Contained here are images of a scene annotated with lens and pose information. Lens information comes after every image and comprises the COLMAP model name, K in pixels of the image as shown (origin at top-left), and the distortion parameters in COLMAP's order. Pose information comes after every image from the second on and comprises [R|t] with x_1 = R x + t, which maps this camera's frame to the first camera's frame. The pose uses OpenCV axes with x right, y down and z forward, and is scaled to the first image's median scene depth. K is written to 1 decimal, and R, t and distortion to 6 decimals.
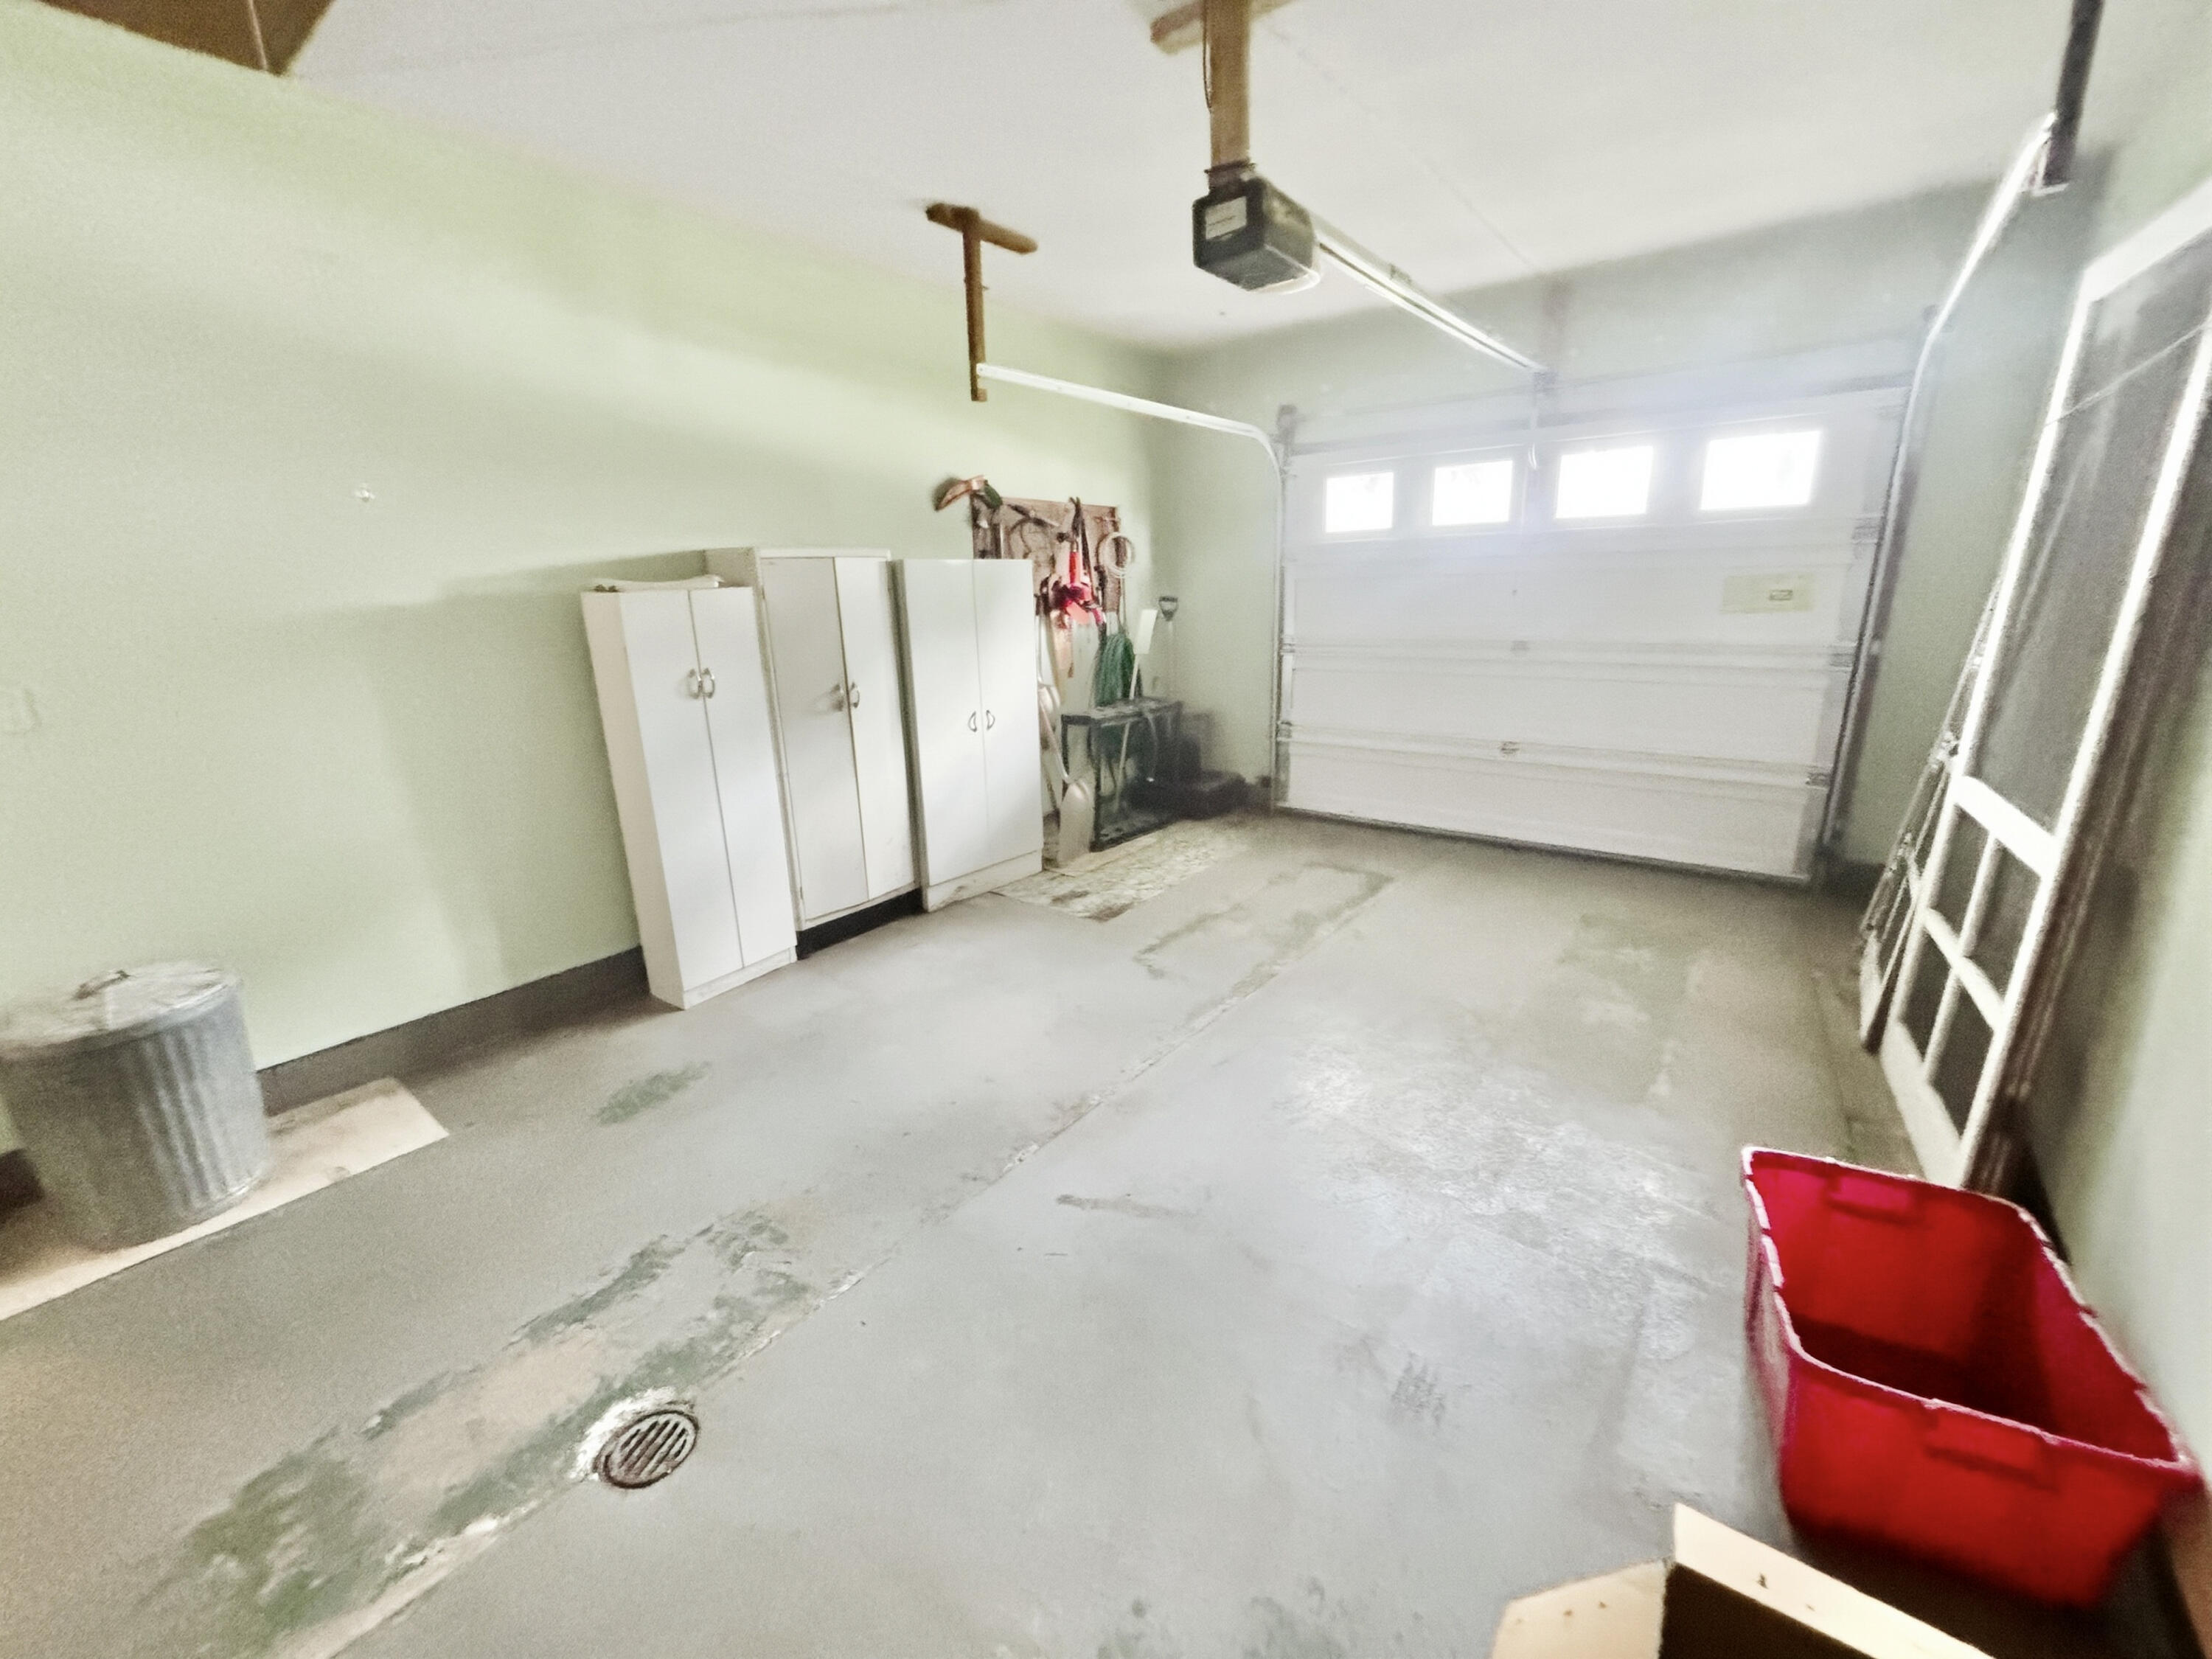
lens RADIAL K [[901.0, 0, 1109.8], [0, 901.0, 819.5], [0, 0, 1]] dist [0.029138, -0.016083]
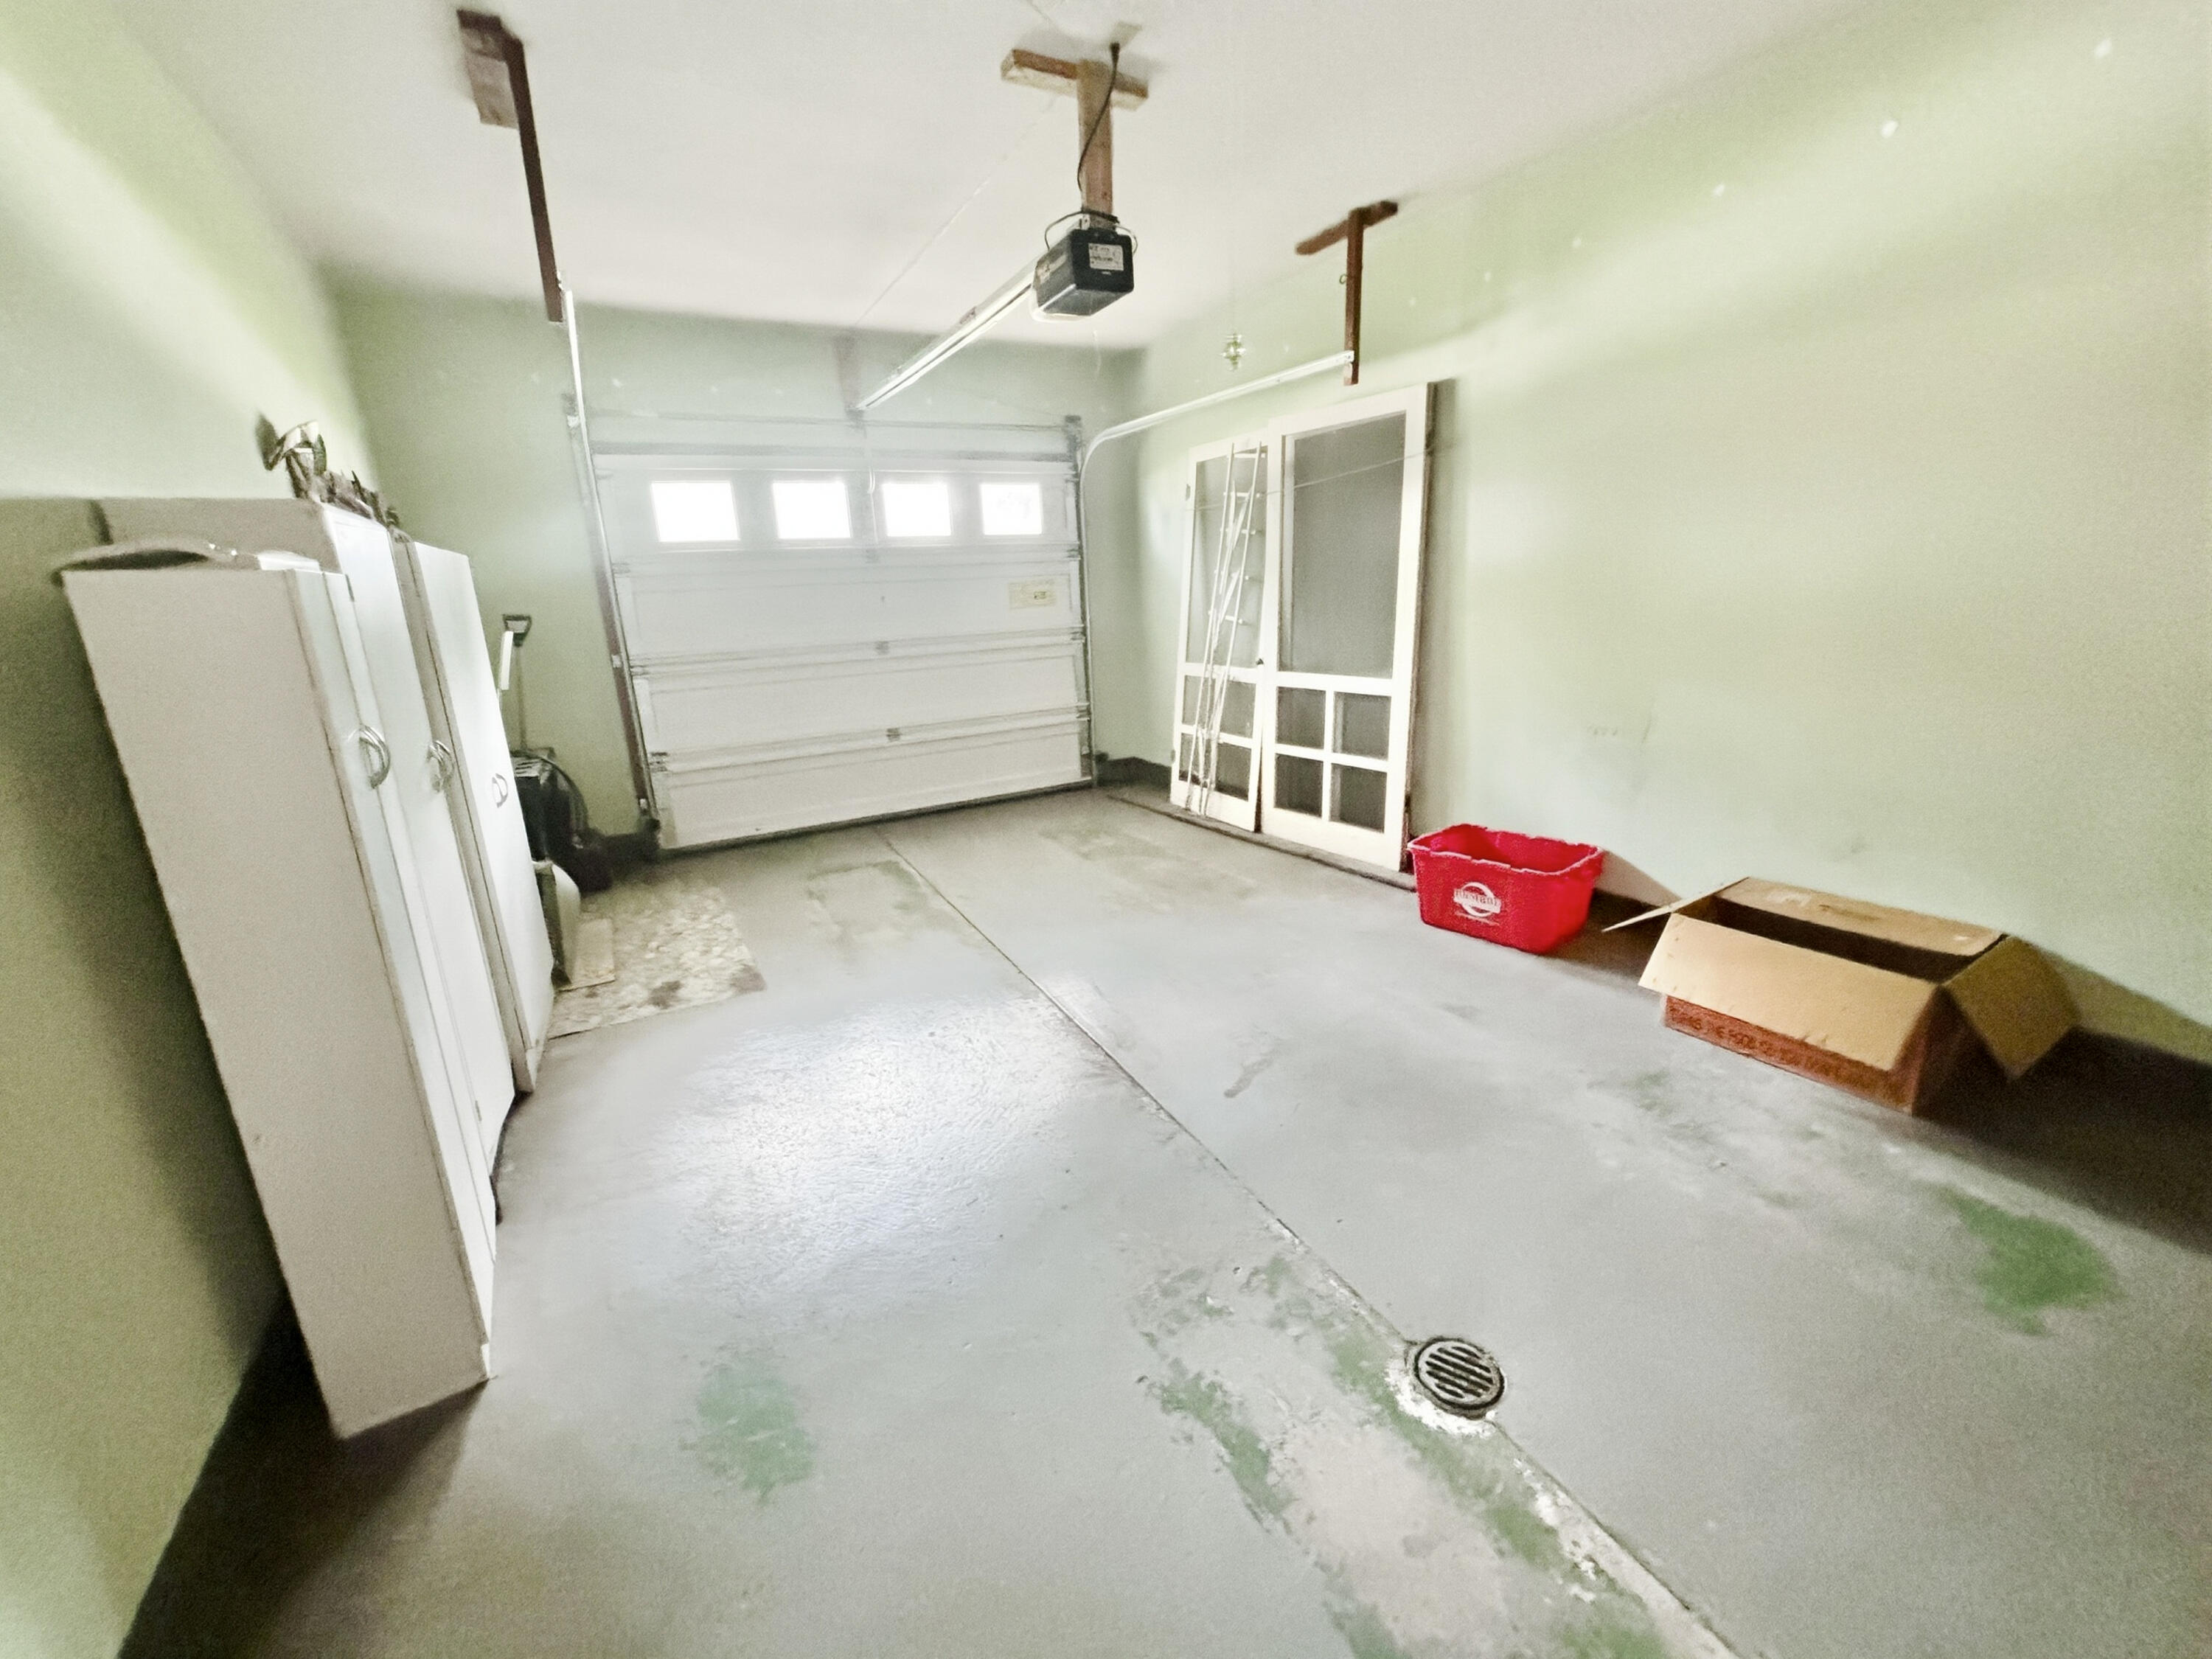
lens RADIAL K [[901.0, 0, 1109.8], [0, 901.0, 819.5], [0, 0, 1]] dist [0.029138, -0.016083]
pose [[0.391249, -0.232078, 0.890542, -0.766639], [0.271287, 0.953765, 0.129367, -0.073664], [-0.879391, 0.190977, 0.436119, 0.423584]]
